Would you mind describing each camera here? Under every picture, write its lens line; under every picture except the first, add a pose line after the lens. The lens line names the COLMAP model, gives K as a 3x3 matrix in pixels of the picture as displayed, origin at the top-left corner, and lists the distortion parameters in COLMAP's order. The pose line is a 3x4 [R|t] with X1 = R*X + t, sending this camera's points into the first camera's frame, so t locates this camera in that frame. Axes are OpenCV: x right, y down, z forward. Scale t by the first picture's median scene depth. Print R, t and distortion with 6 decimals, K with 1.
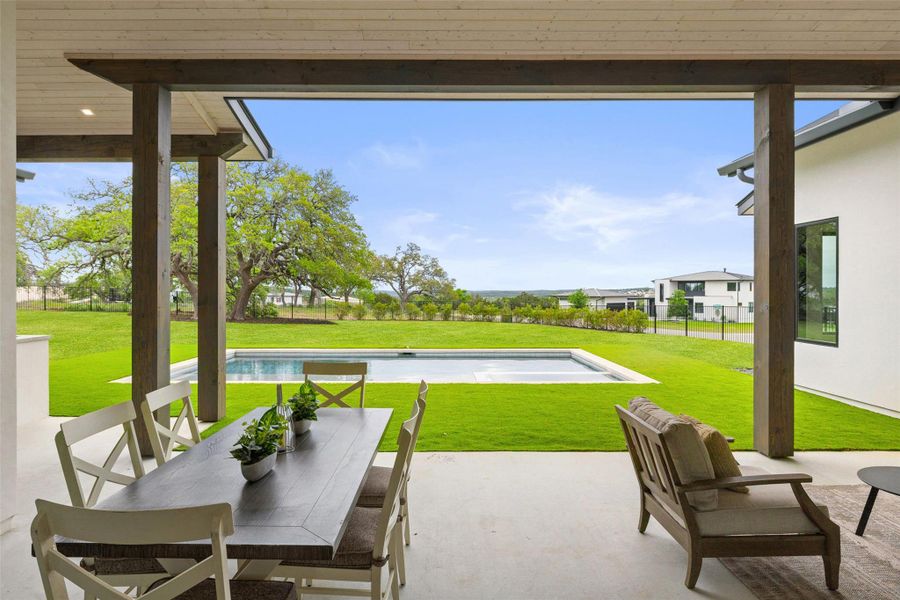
lens RADIAL K [[518.3, 0, 431.7], [0, 518.3, 293.6], [0, 0, 1]] dist [-0.002978, 0.001311]
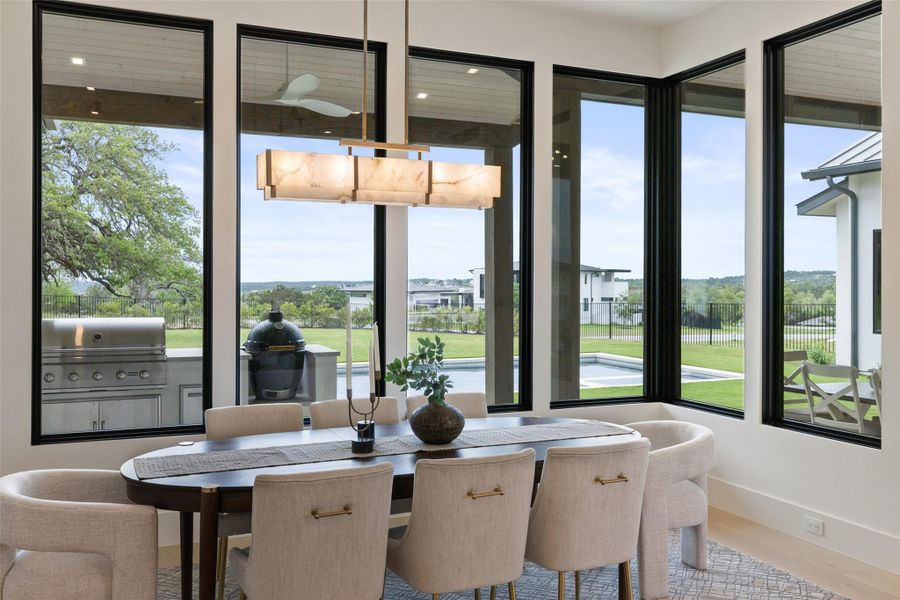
lens RADIAL K [[792.1, 0, 439.2], [0, 792.1, 285.9], [0, 0, 1]] dist [-0.003653, -0.001427]
pose [[0.919563, 0.000027, 0.392944, -0.118630], [0.000314, 1.000000, -0.000803, -0.001599], [-0.392944, 0.000862, 0.919562, -0.029169]]
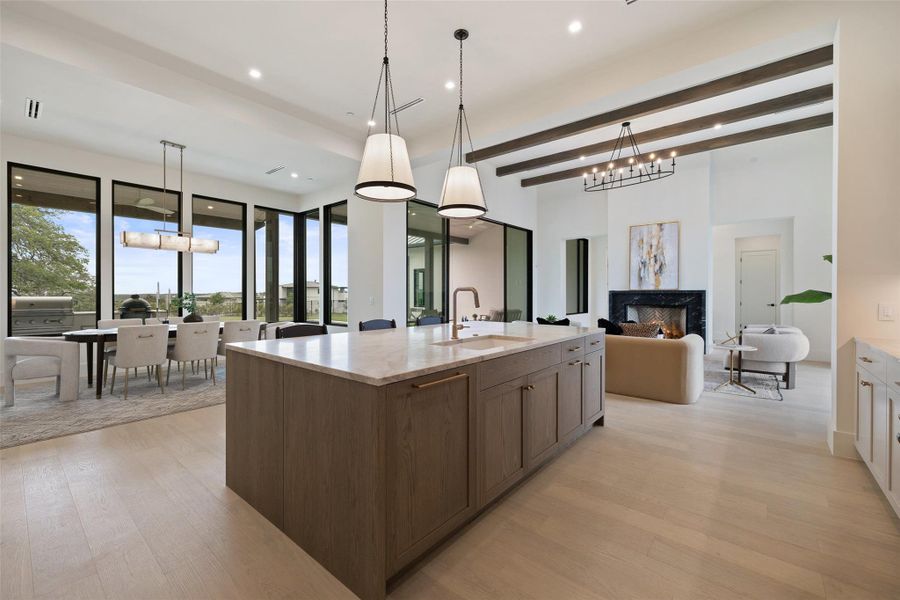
lens RADIAL K [[374.7, 0, 448.5], [0, 374.7, 295.1], [0, 0, 1]] dist [-0.012606, 0.000387]
pose [[0.634335, -0.001481, 0.773057, -0.125792], [0.003676, 0.999993, -0.001101, 0.003244], [-0.773049, 0.003540, 0.634336, -0.081174]]
